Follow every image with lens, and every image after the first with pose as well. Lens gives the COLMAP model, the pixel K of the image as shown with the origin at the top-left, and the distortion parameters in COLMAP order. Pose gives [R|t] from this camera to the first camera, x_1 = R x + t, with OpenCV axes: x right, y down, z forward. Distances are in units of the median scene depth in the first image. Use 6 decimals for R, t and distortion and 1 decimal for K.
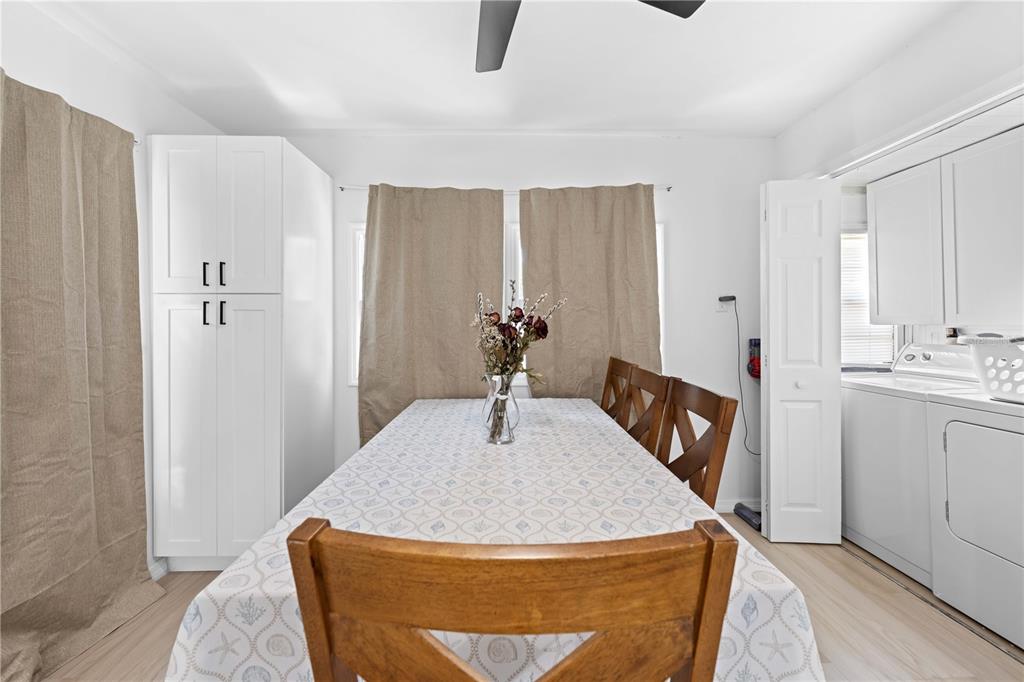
lens RADIAL K [[421.5, 0, 515.6], [0, 421.5, 320.8], [0, 0, 1]] dist [-0.002944, -0.000068]
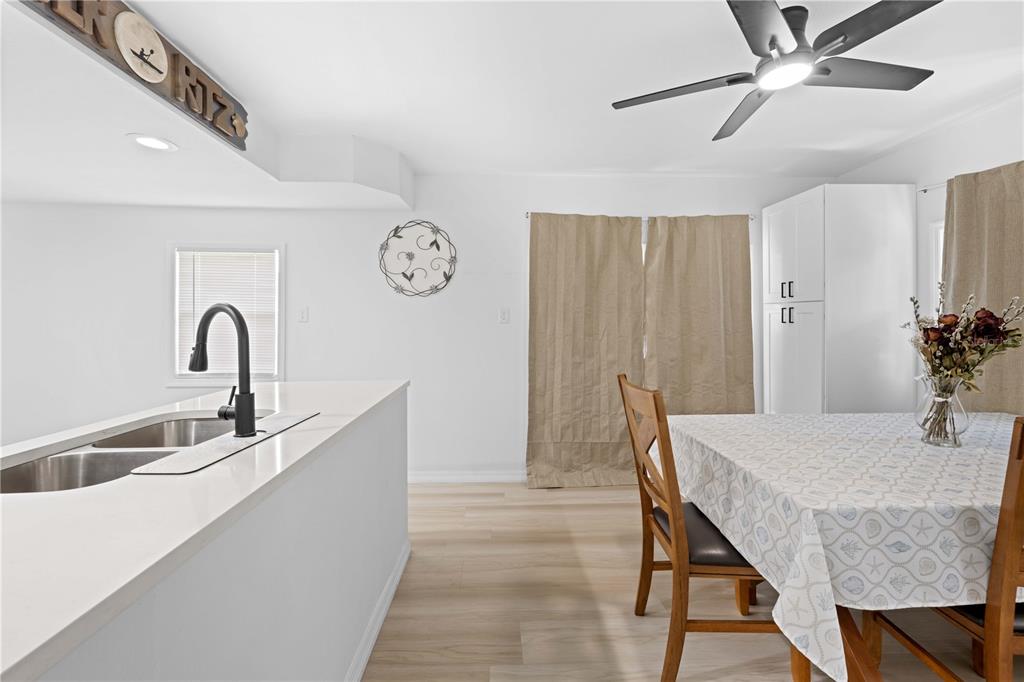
lens RADIAL K [[421.5, 0, 503.9], [0, 421.5, 324.3], [0, 0, 1]] dist [-0.002944, -0.000068]
pose [[-0.014875, 0.014835, -0.999779, 0.639929], [0.003085, 0.999886, 0.014790, -0.009137], [0.999885, -0.002865, -0.014919, -0.003467]]
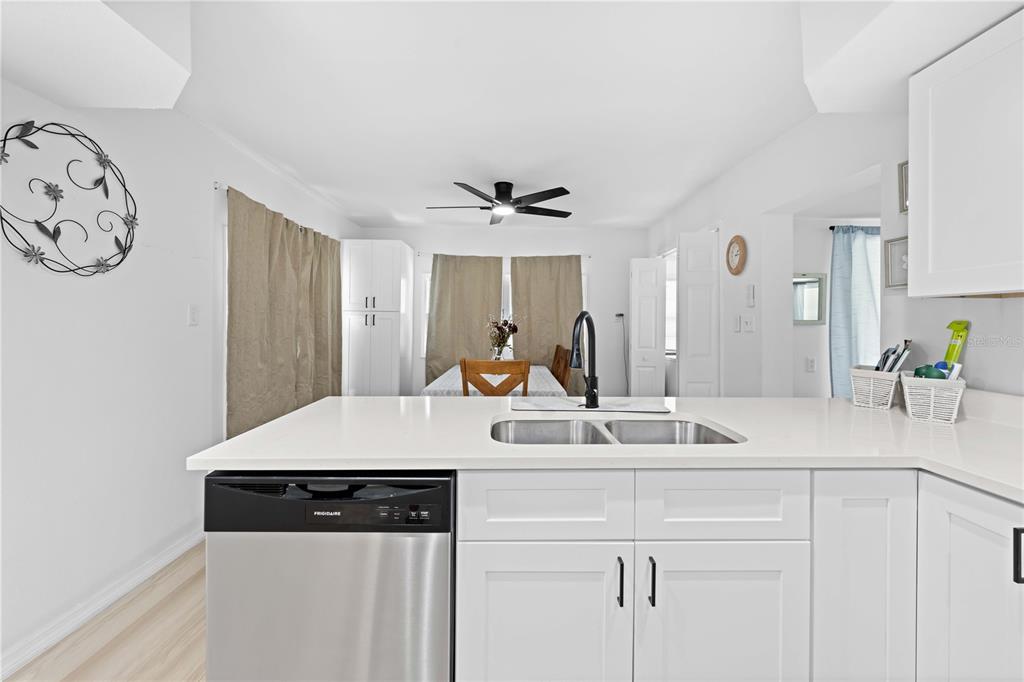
lens RADIAL K [[421.5, 0, 507.8], [0, 421.5, 323.8], [0, 0, 1]] dist [-0.002944, -0.000068]
pose [[0.999258, 0.014812, -0.035551, 0.068808], [-0.014757, 0.999889, 0.001810, -0.009704], [0.035574, -0.001284, 0.999366, -0.927911]]
